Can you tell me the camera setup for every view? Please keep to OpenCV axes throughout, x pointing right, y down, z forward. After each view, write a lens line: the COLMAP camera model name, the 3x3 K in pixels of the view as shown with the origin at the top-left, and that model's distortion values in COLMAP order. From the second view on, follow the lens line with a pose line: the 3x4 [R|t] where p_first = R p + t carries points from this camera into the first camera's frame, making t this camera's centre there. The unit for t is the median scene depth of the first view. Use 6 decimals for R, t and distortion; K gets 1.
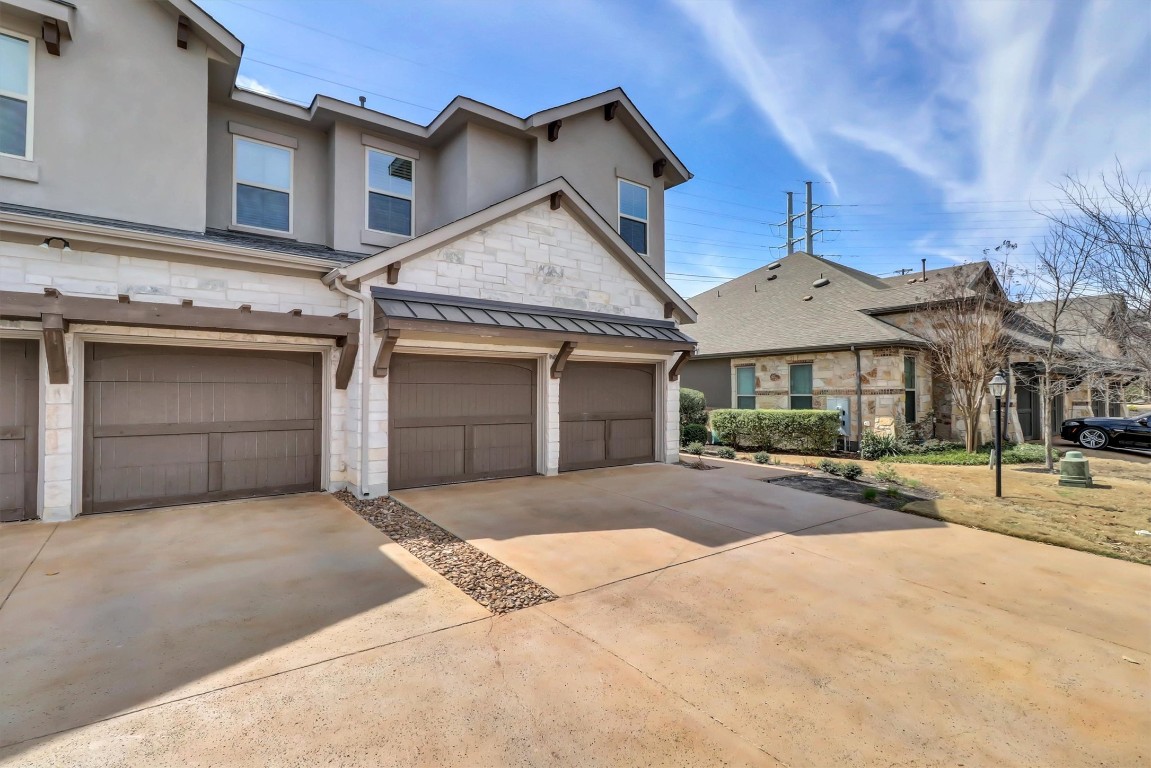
lens RADIAL K [[541.9, 0, 566.4], [0, 541.9, 384.8], [0, 0, 1]] dist [-0.000322, -0.001088]
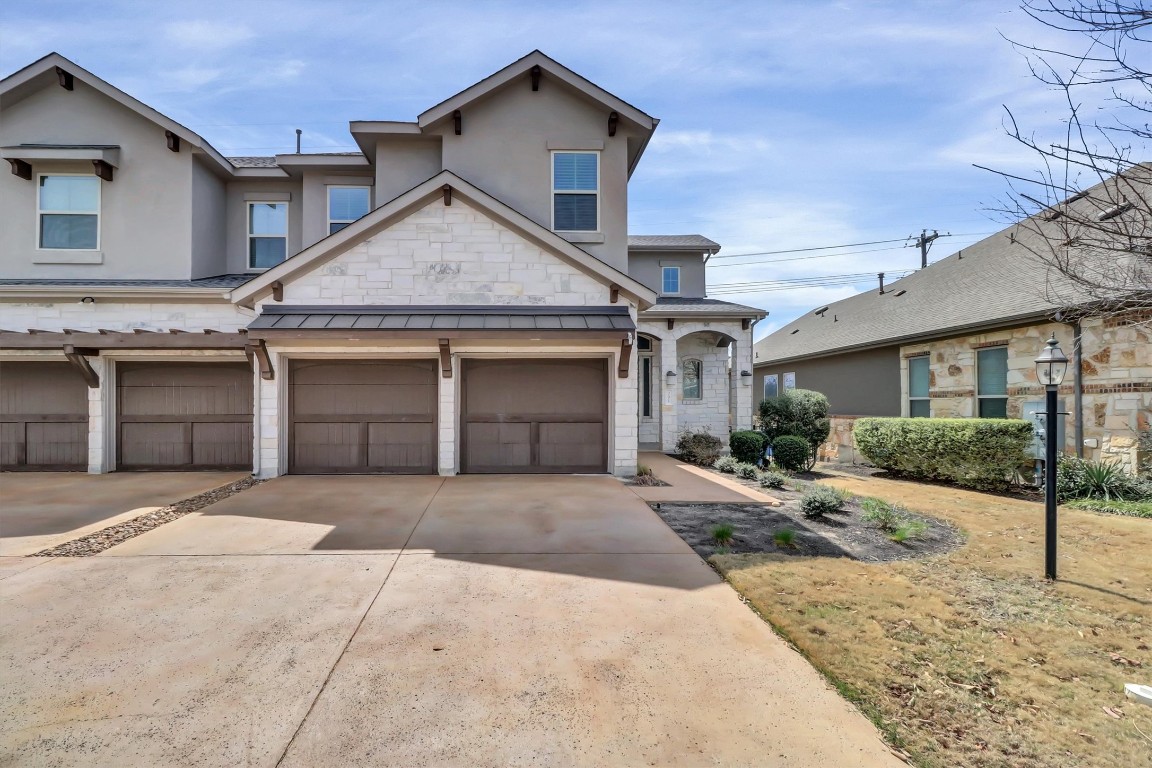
lens RADIAL K [[542.3, 0, 517.7], [0, 542.3, 402.0], [0, 0, 1]] dist [-0.000322, -0.001088]
pose [[0.812095, -0.003968, -0.583512, 0.621889], [0.011225, 0.999898, 0.008823, 0.024261], [0.583417, -0.013715, 0.812057, 0.260520]]
